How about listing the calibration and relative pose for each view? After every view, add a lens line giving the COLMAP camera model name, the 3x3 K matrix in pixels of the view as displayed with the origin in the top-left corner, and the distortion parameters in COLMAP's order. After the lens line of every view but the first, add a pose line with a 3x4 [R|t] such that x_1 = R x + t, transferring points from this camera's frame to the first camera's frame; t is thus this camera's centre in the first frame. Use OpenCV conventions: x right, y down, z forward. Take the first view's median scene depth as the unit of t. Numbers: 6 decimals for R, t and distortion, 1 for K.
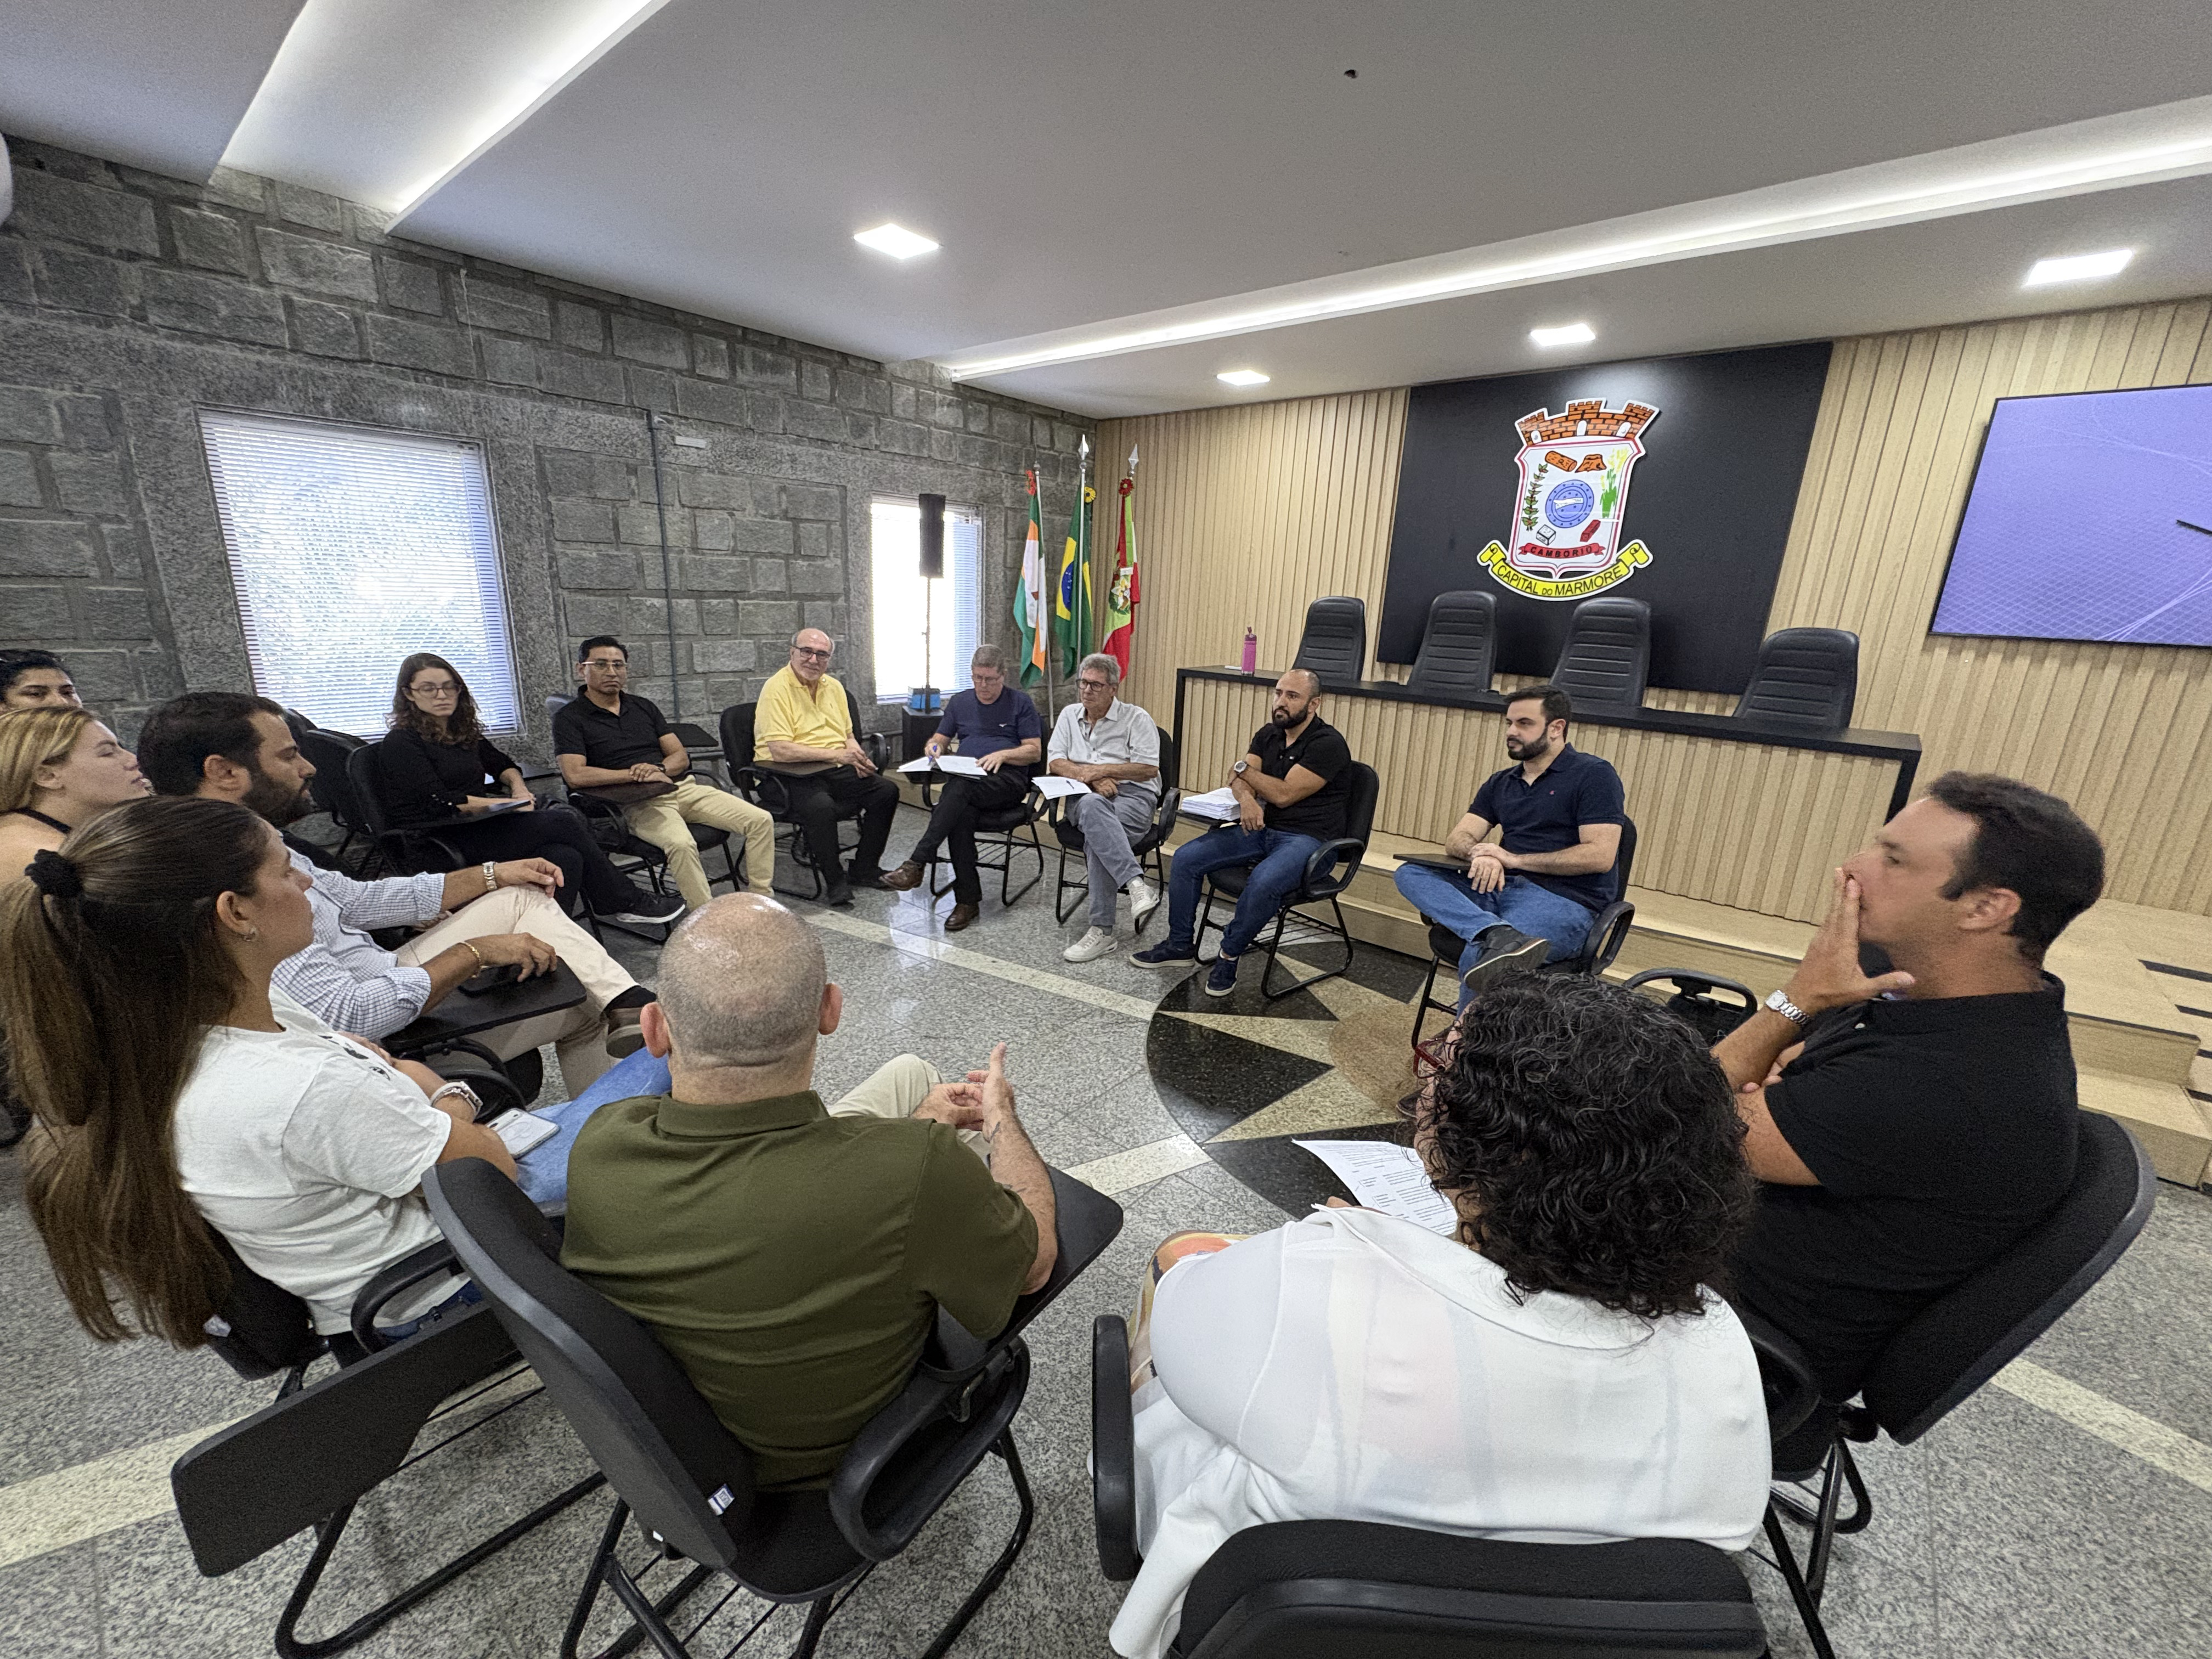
lens RADIAL K [[869.2, 0, 1104.3], [0, 869.2, 827.3], [0, 0, 1]] dist [0.001559, 0.000138]
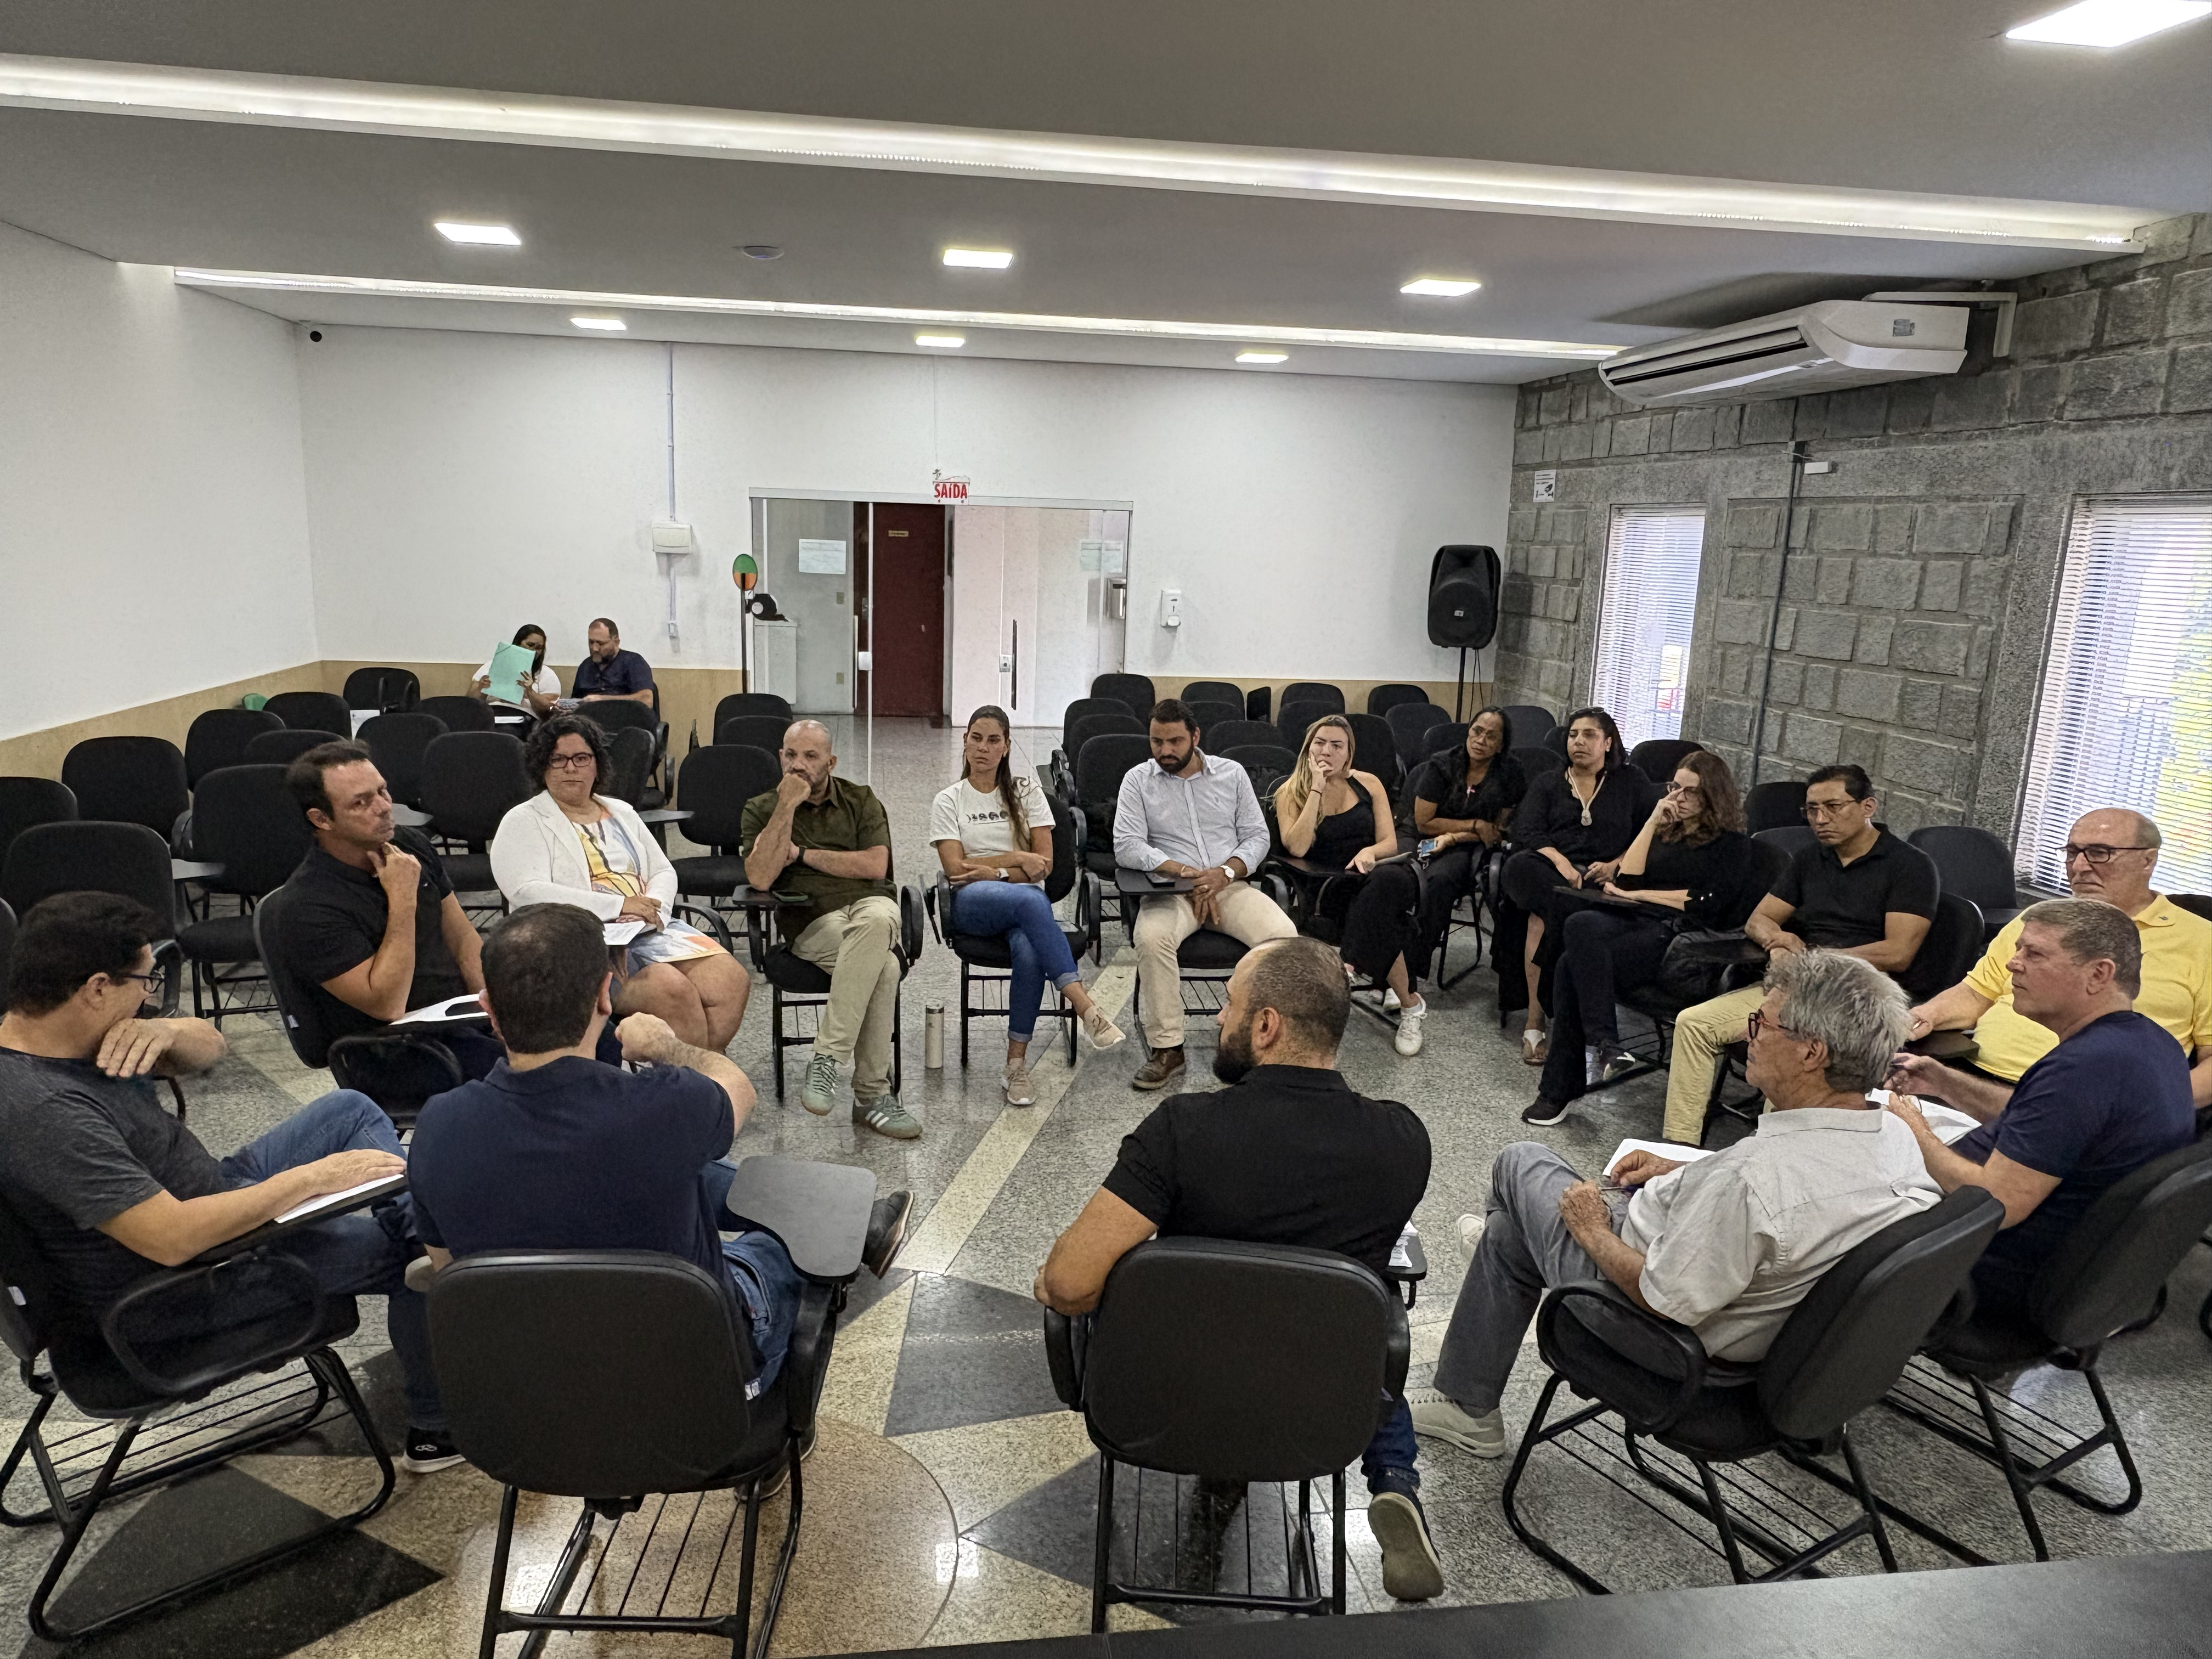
lens RADIAL K [[1485.4, 0, 1136.3], [0, 1485.4, 859.1], [0, 0, 1]] dist [-0.009484, 0.009894]
pose [[-0.634769, 0.106872, -0.765275, 0.589609], [-0.262419, 0.901710, 0.343593, -0.321809], [0.726777, 0.418925, -0.544332, 0.982453]]
